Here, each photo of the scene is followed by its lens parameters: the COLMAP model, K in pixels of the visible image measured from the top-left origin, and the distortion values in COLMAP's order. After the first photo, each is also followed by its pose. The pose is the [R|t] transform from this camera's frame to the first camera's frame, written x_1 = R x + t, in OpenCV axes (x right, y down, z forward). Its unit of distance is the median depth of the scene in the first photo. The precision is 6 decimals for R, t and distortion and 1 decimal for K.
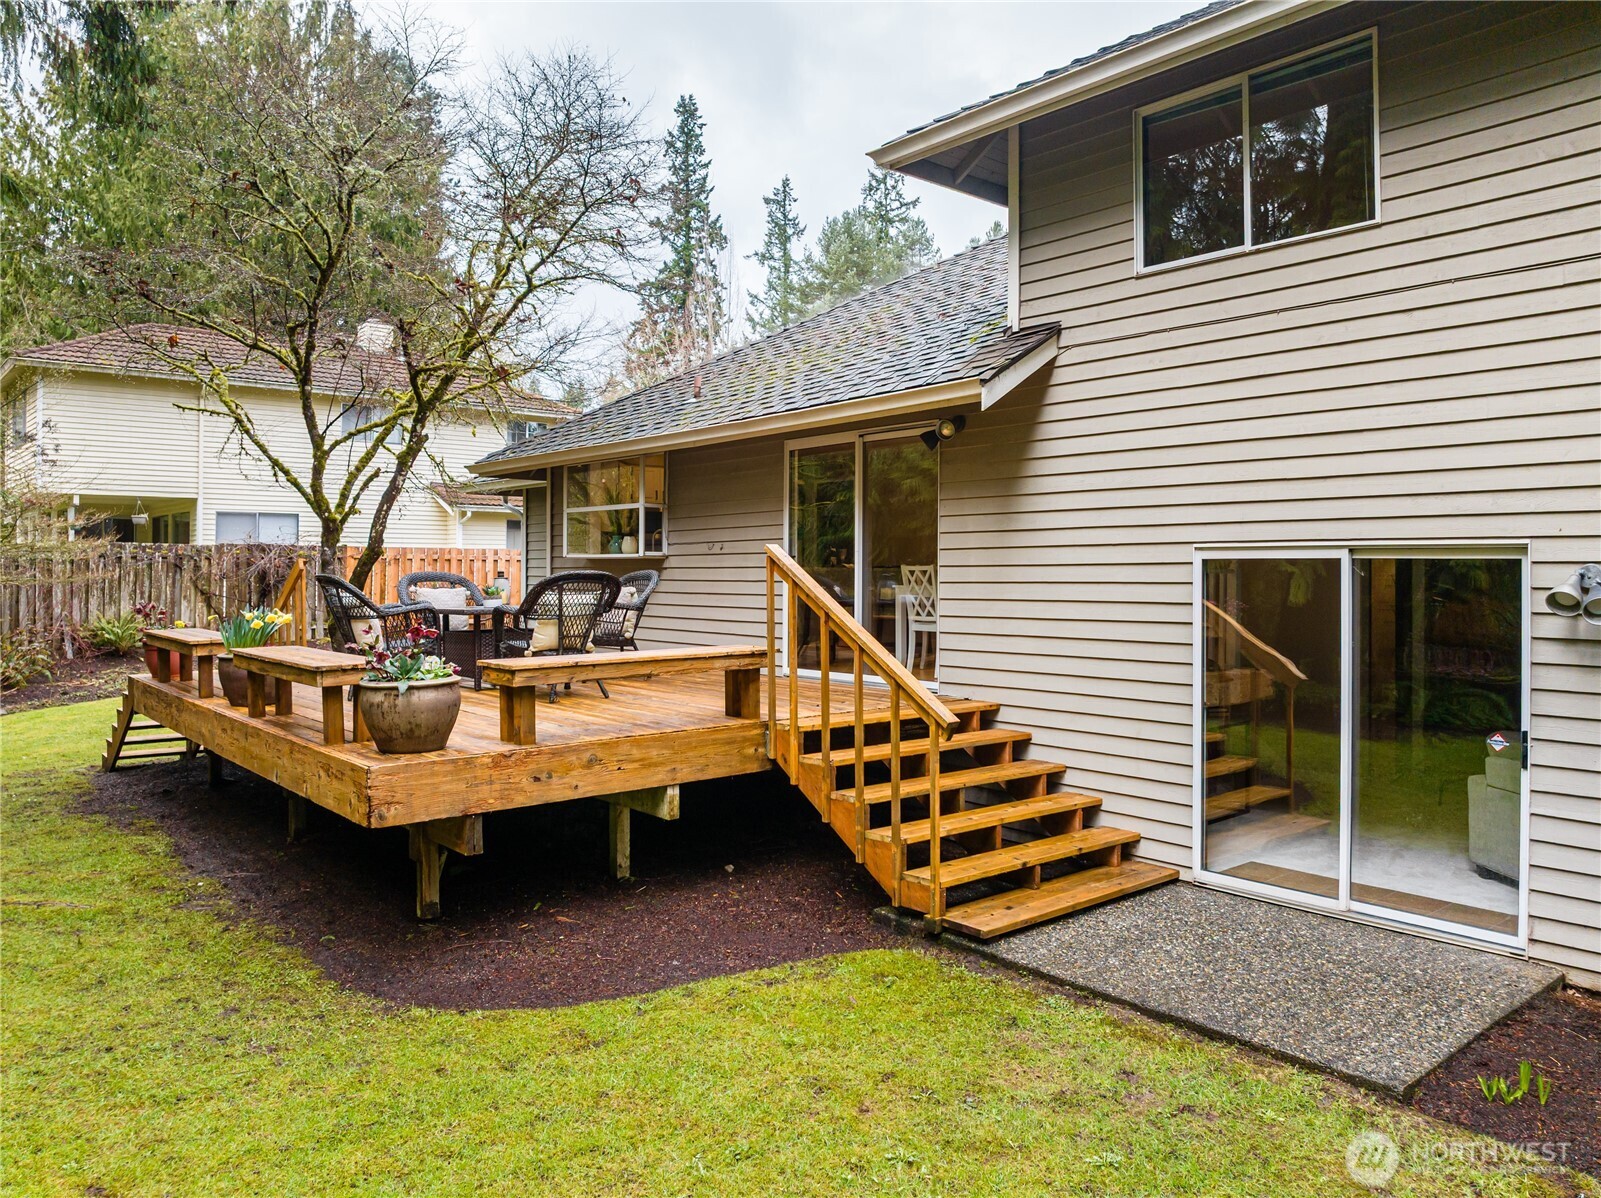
lens RADIAL K [[1118.7, 0, 797.5], [0, 1118.7, 573.0], [0, 0, 1]] dist [-0.047043, 0.005879]
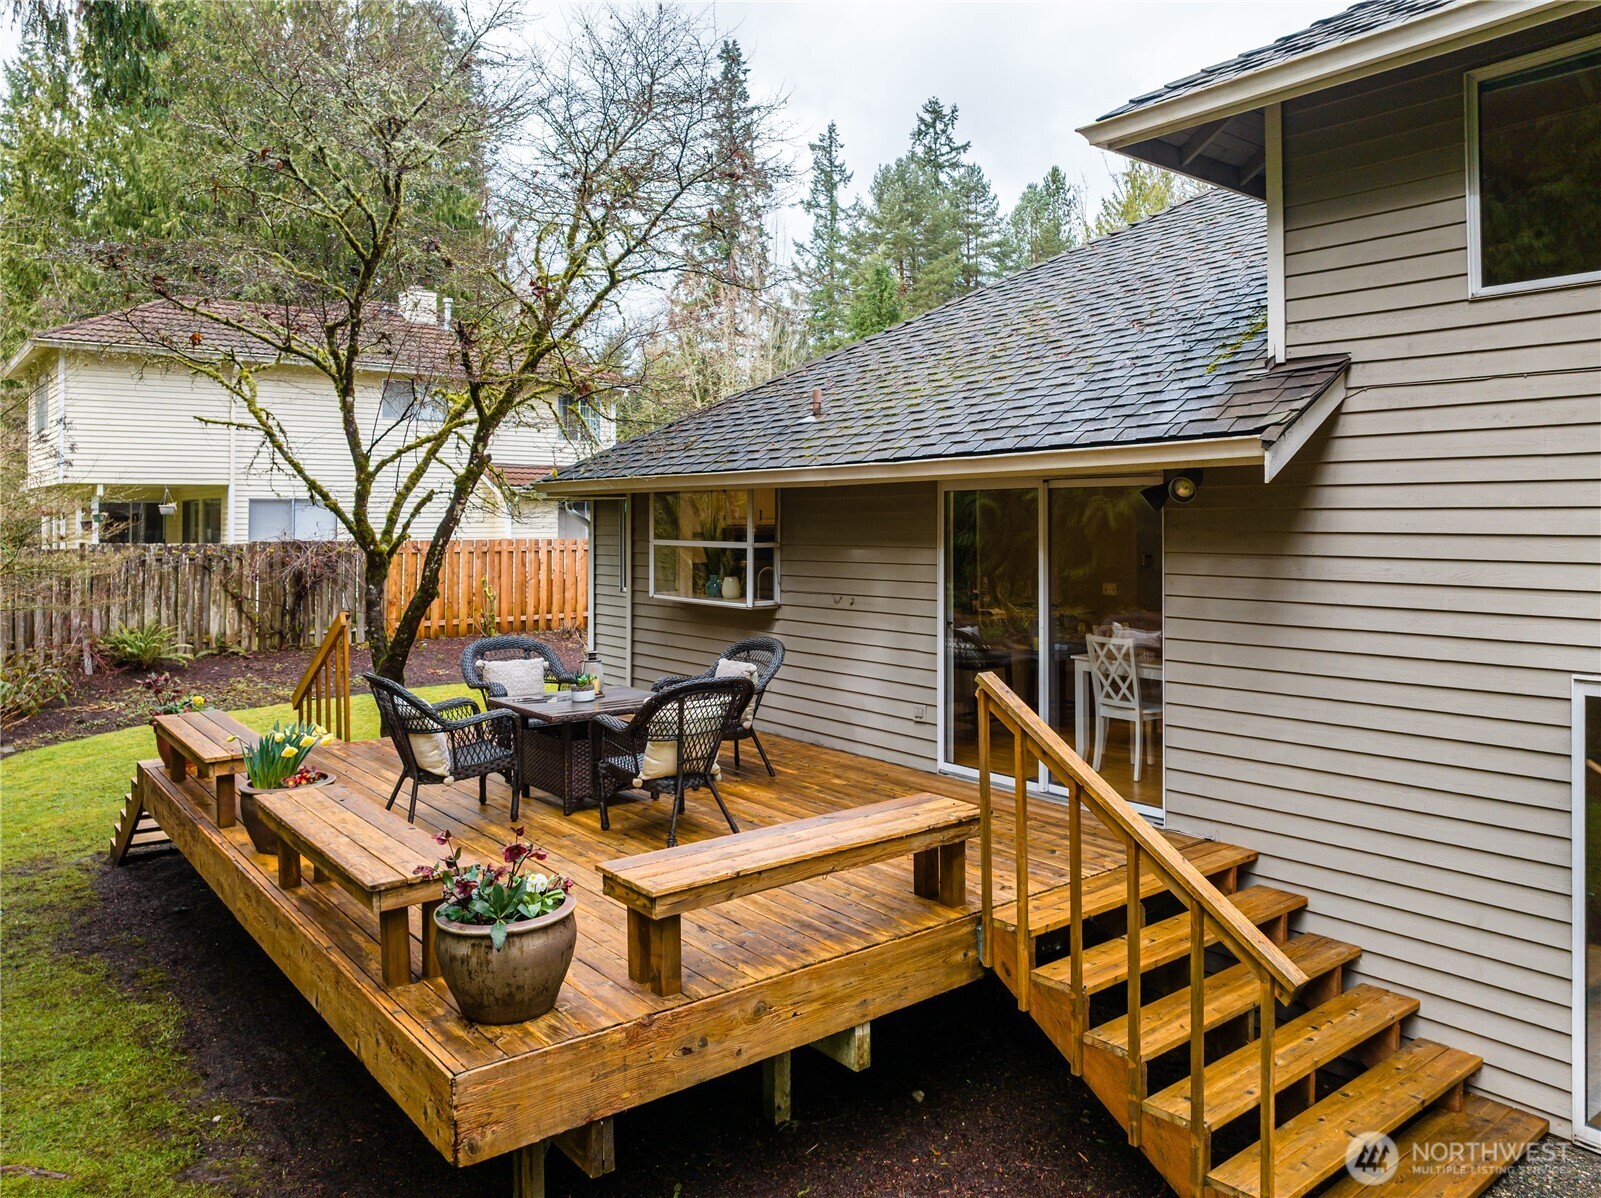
lens RADIAL K [[1136.4, 0, 796.6], [0, 1136.4, 505.2], [0, 0, 1]] dist [-0.040928, -0.003927]
pose [[0.999379, -0.004728, -0.034917, -0.071872], [0.004247, 0.999895, -0.013828, -0.075125], [0.034979, 0.013671, 0.999295, 0.152325]]
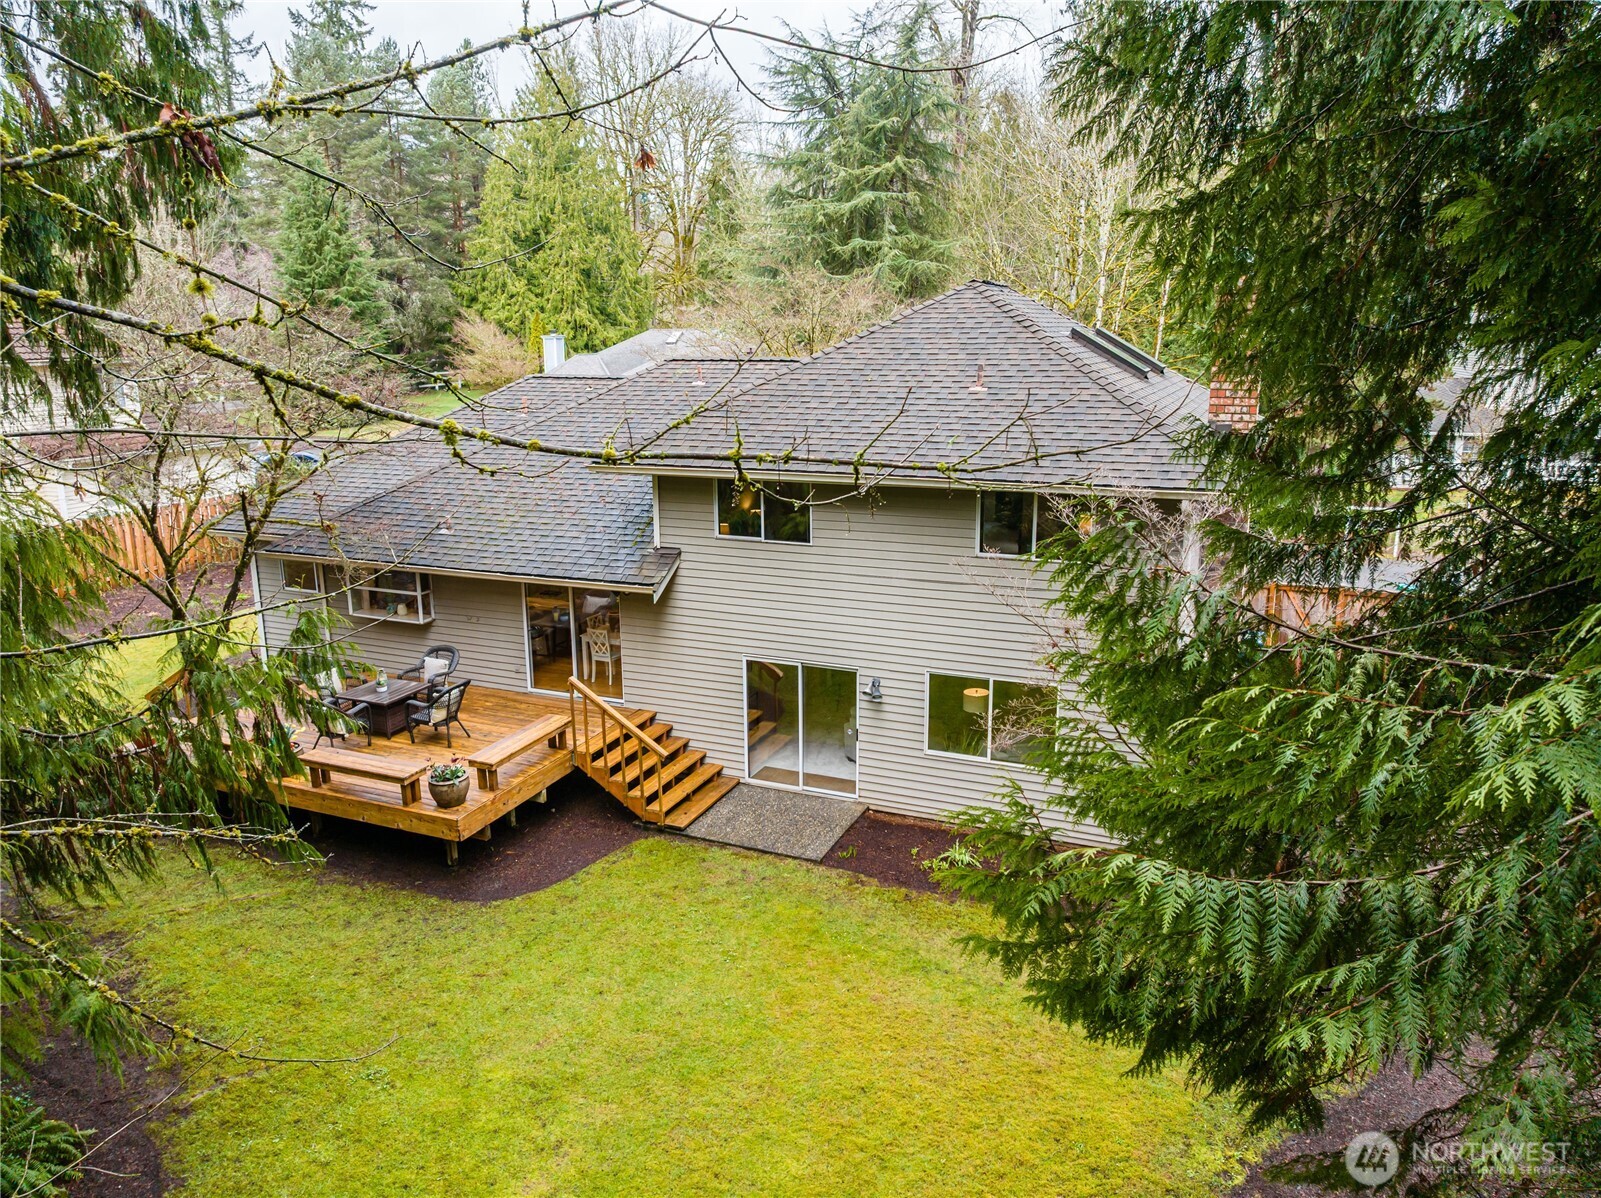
lens RADIAL K [[1115.1, 0, 801.5], [0, 1115.1, 593.4], [0, 0, 1]] dist [-0.036800, -0.000073]
pose [[0.888694, -0.113073, 0.444340, -0.352751], [0.007036, 0.972363, 0.233368, -0.425559], [-0.458448, -0.204266, 0.864928, -0.673733]]
